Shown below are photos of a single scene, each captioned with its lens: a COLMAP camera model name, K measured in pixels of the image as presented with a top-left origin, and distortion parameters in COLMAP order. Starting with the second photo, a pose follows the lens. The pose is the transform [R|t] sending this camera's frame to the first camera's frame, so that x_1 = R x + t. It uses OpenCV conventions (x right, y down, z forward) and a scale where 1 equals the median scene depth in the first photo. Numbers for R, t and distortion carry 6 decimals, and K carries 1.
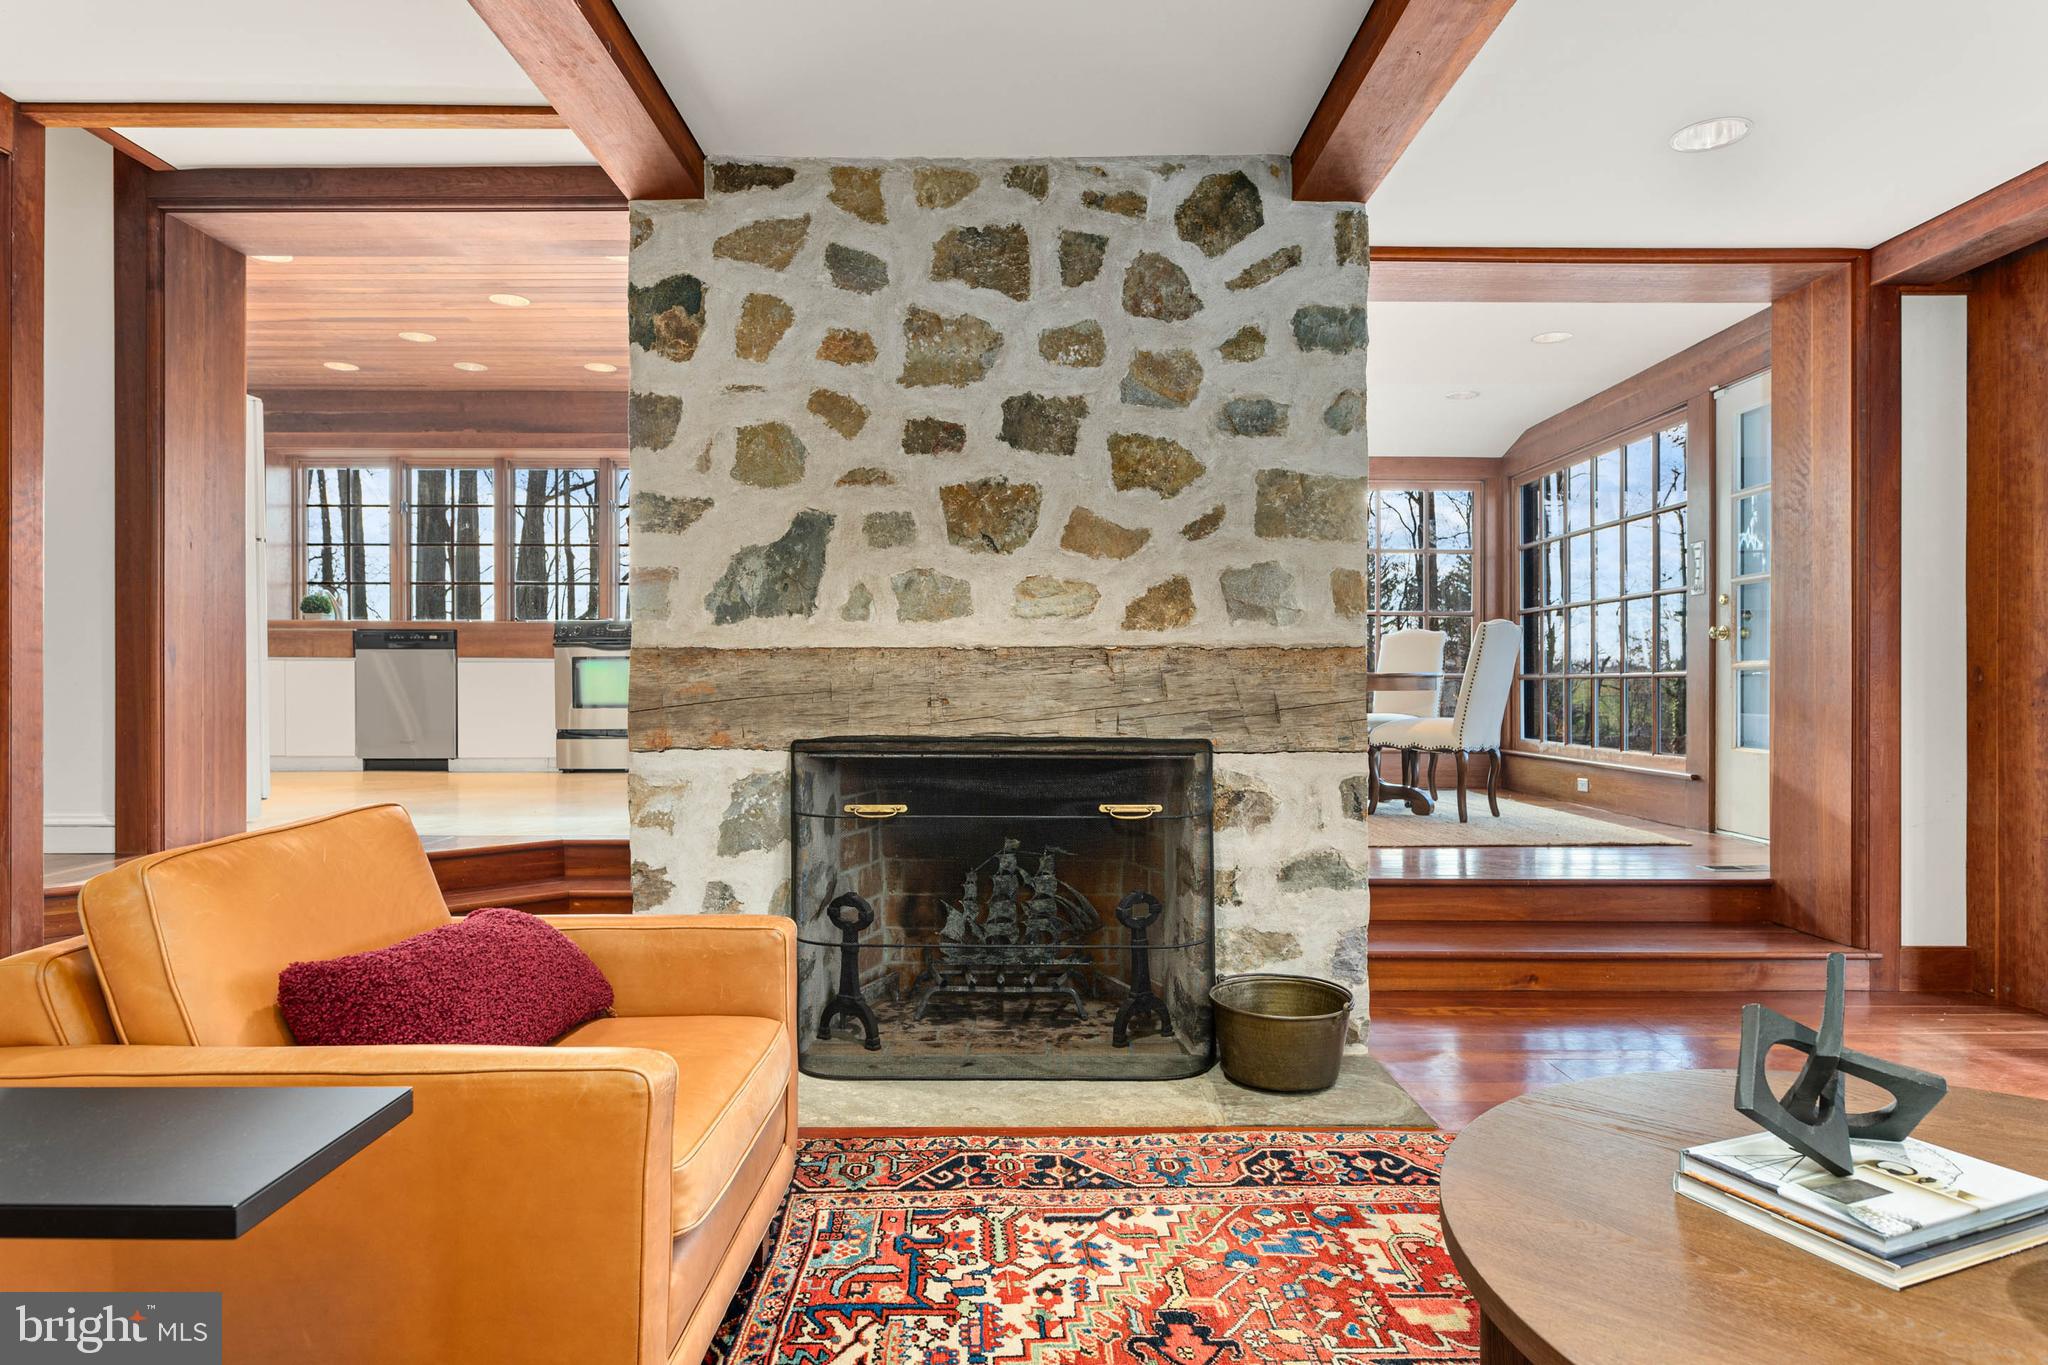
lens RADIAL K [[1183.3, 0, 1023.1], [0, 1183.3, 685.0], [0, 0, 1]] dist [0.001435, -0.004342]
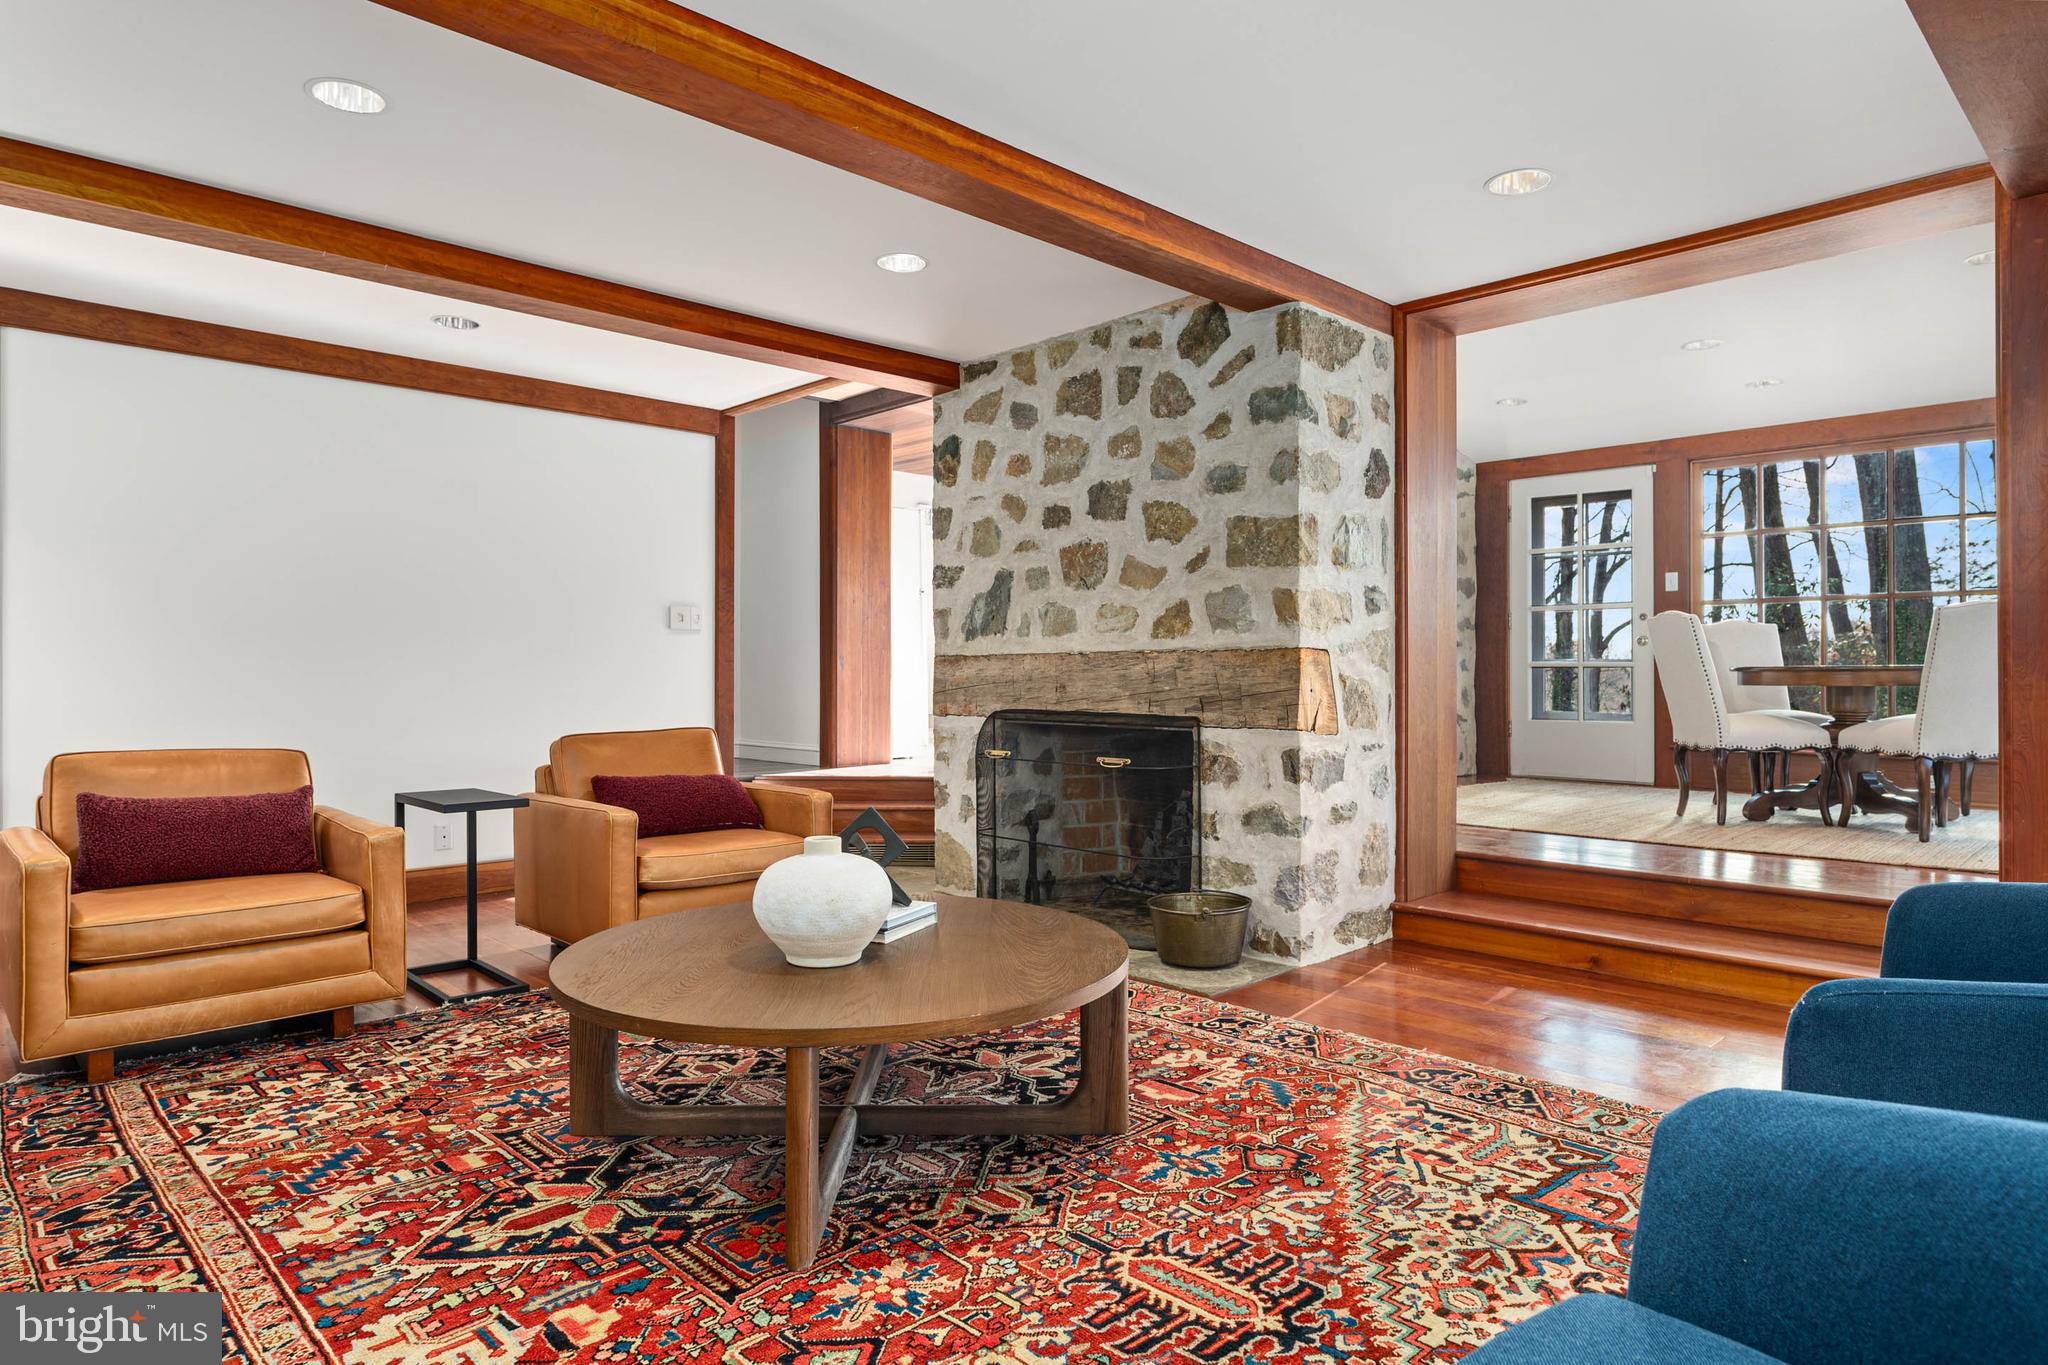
lens RADIAL K [[1183.3, 0, 1018.9], [0, 1183.3, 679.7], [0, 0, 1]] dist [0.001435, -0.004342]
pose [[0.689048, 0.002213, -0.724712, 1.008016], [-0.002757, 0.999996, 0.000432, 0.002517], [0.724710, 0.001701, 0.689052, -0.099111]]
